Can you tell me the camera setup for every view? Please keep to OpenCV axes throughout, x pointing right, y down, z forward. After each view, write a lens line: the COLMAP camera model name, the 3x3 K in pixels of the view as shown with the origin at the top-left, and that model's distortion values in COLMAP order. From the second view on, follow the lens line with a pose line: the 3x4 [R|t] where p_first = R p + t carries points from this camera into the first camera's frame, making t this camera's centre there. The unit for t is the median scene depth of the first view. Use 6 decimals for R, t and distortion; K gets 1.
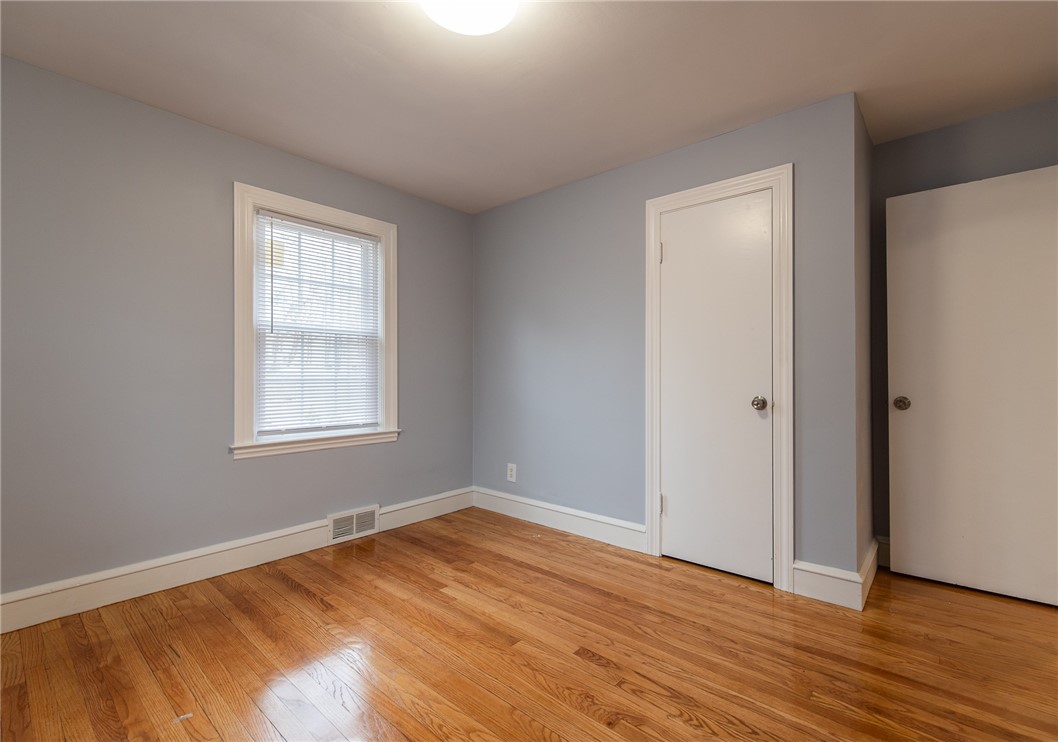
lens RADIAL K [[474.5, 0, 557.6], [0, 474.5, 372.5], [0, 0, 1]] dist [-0.002867, -0.000122]
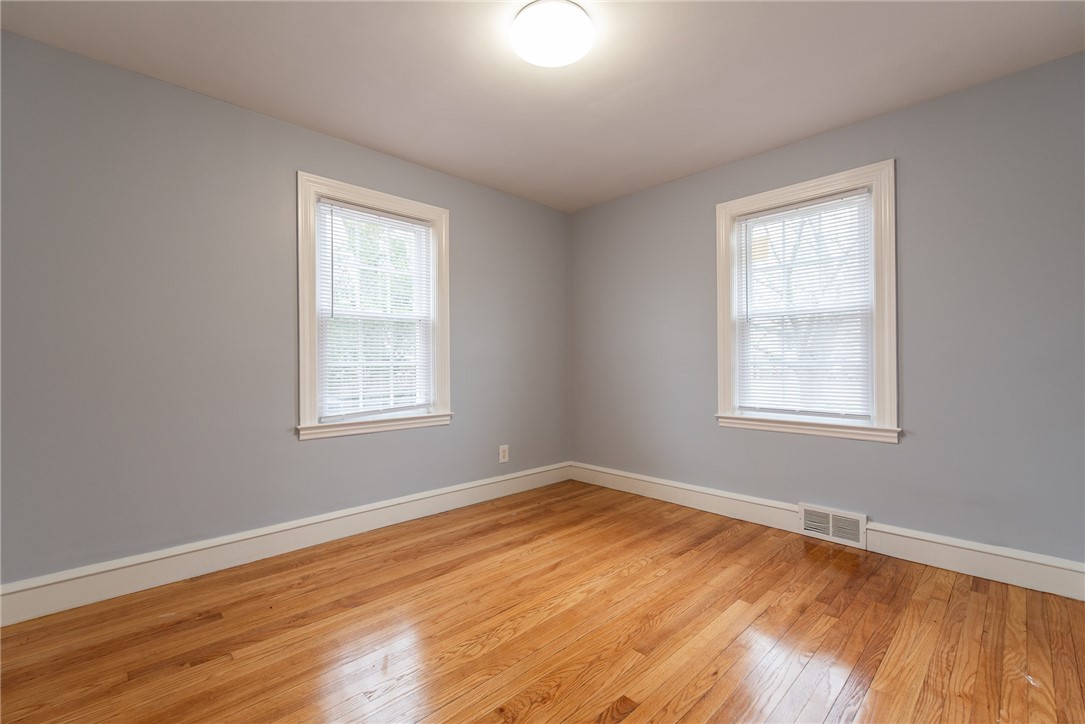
lens RADIAL K [[463.5, 0, 543.1], [0, 463.5, 365.2], [0, 0, 1]] dist [-0.000314, -0.000003]
pose [[-0.111826, 0.003486, -0.993722, 0.583037], [0.012618, 0.999918, 0.002088, 0.013821], [0.993648, -0.012305, -0.111860, 0.664983]]
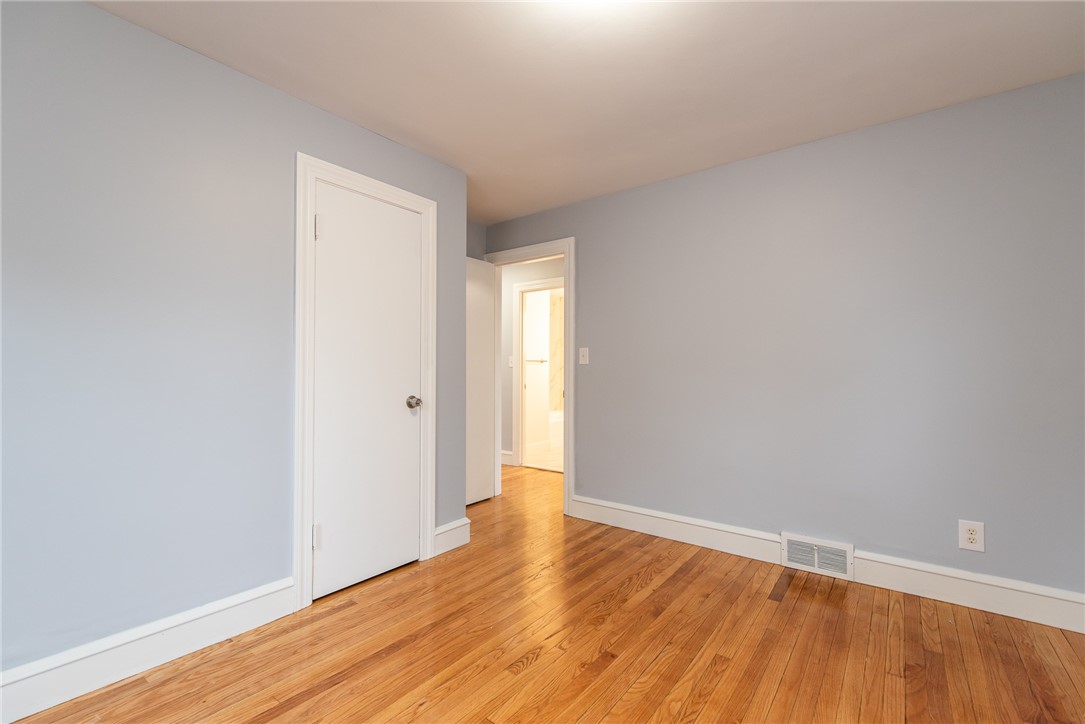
lens RADIAL K [[463.5, 0, 543.1], [0, 463.5, 365.2], [0, 0, 1]] dist [-0.000314, -0.000003]
pose [[-0.032110, 0.009592, 0.999438, -0.625585], [-0.009950, 0.999901, -0.009916, -0.013115], [-0.999435, -0.010263, -0.032011, 0.682500]]
